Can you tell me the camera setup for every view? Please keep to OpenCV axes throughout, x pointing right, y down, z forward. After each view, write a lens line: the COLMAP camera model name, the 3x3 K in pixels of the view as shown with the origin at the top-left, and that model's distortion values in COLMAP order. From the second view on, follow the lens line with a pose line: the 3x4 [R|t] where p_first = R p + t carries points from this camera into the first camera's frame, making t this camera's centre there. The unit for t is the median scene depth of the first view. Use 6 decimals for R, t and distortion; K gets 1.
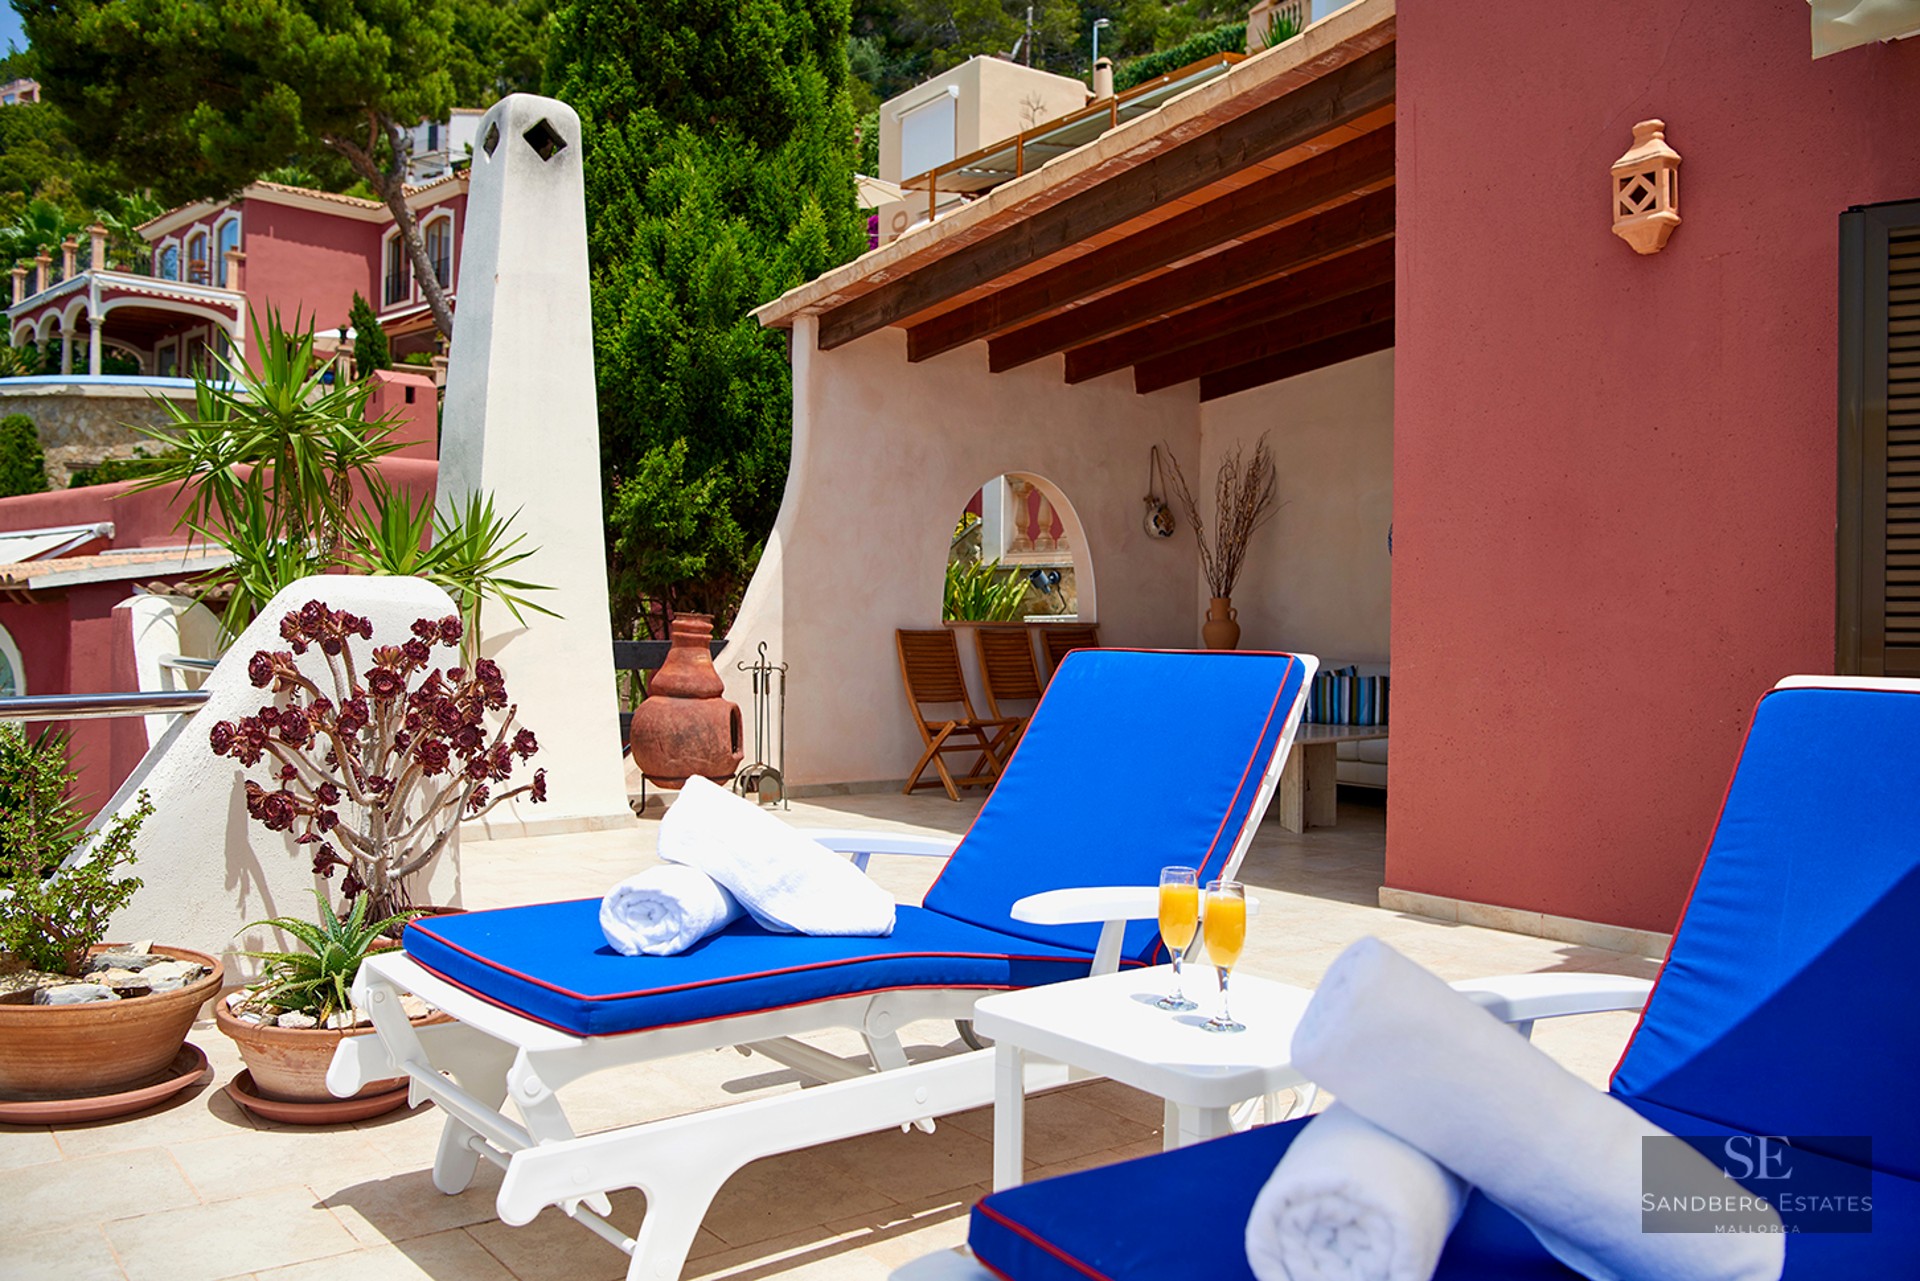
lens RADIAL K [[1483.1, 0, 960.0], [0, 1483.1, 640.5], [0, 0, 1]] dist [-0.075895, -0.001362]
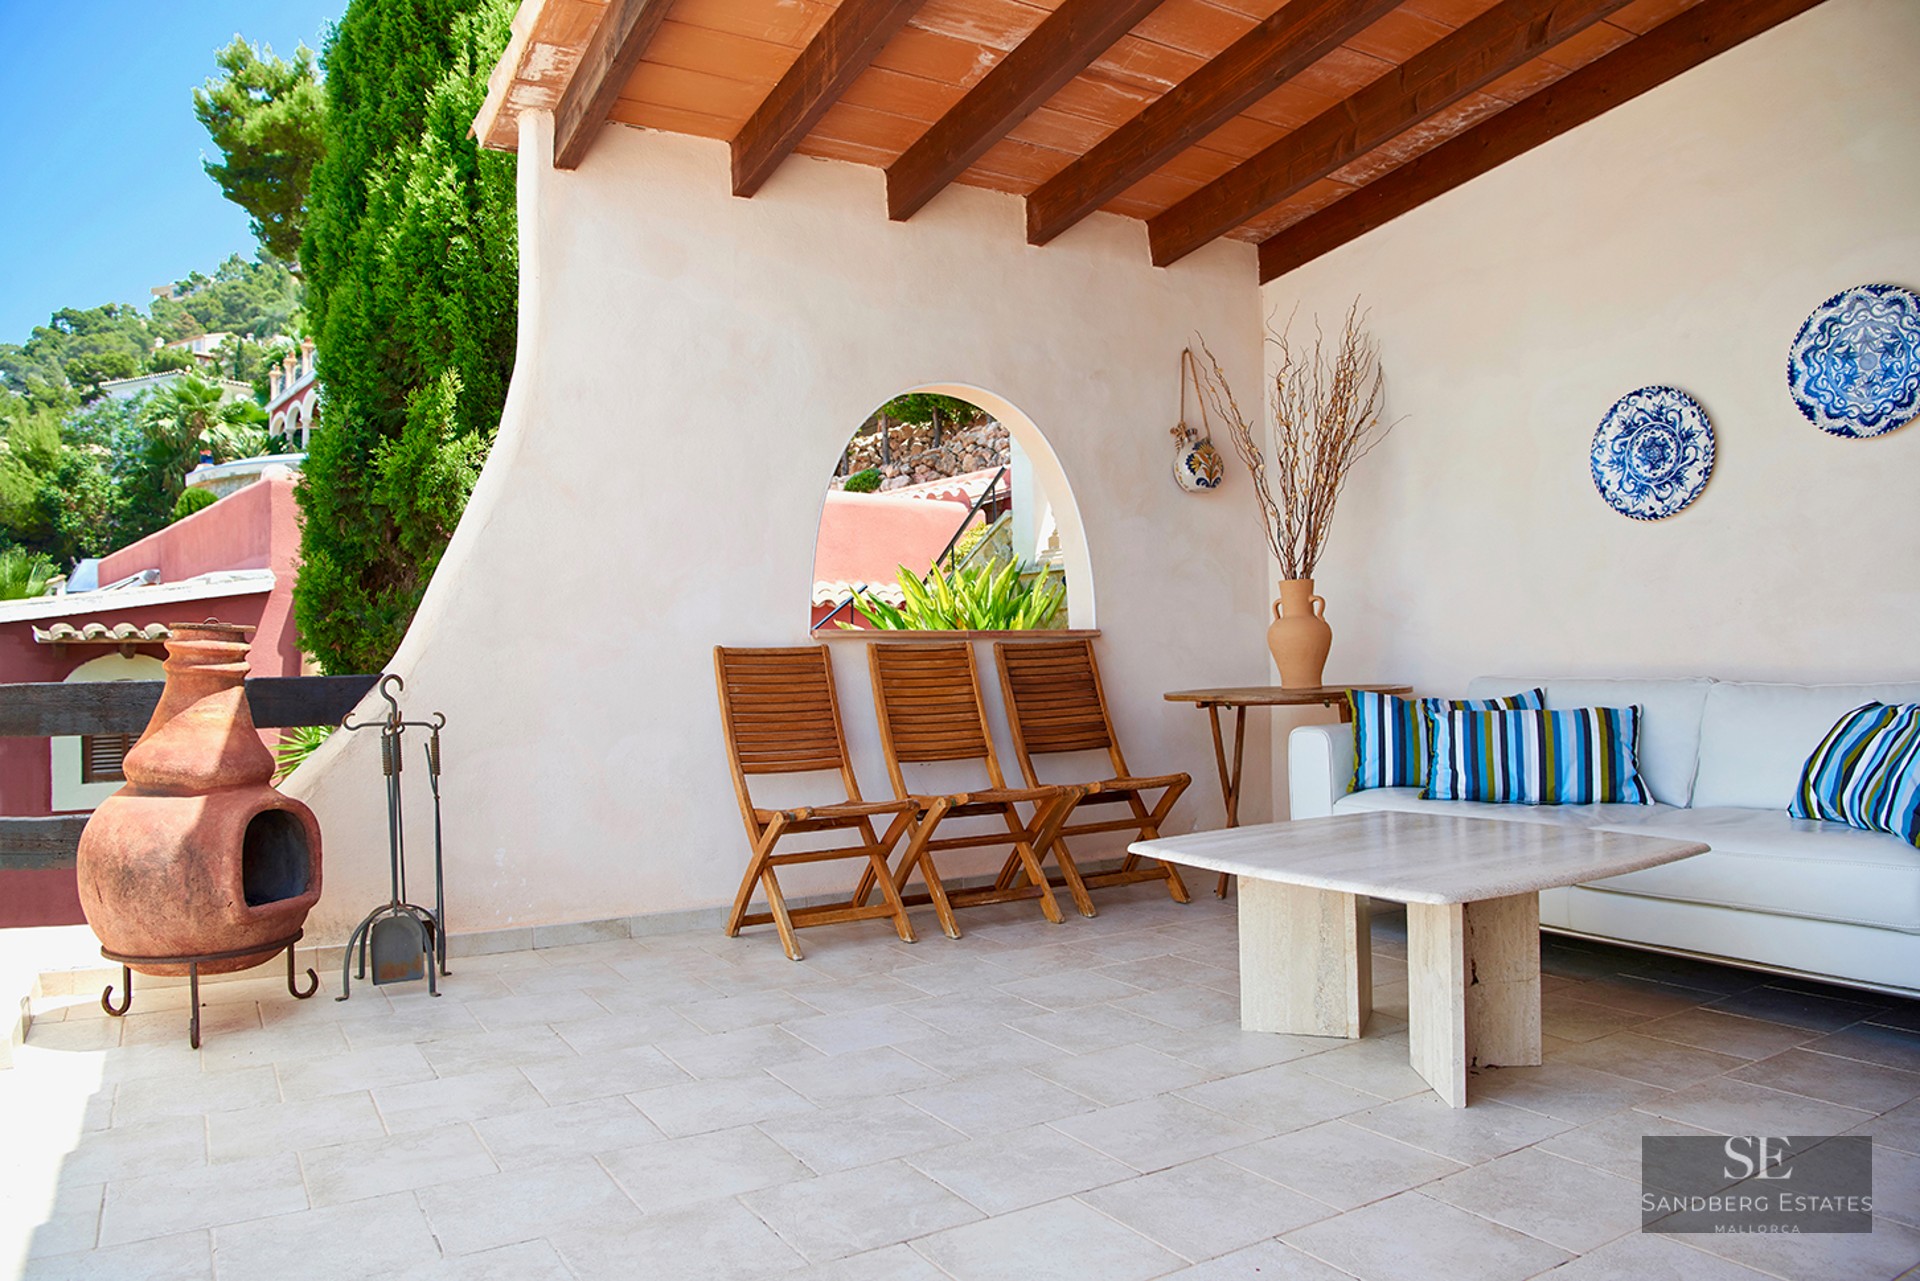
lens RADIAL K [[1322.0, 0, 960.0], [0, 1322.0, 640.5], [0, 0, 1]] dist [-0.085805, -0.000173]
pose [[0.992682, -0.031616, -0.116546, 0.102133], [0.028951, 0.999281, -0.024491, 0.004617], [0.117236, 0.020938, 0.992883, 0.456741]]
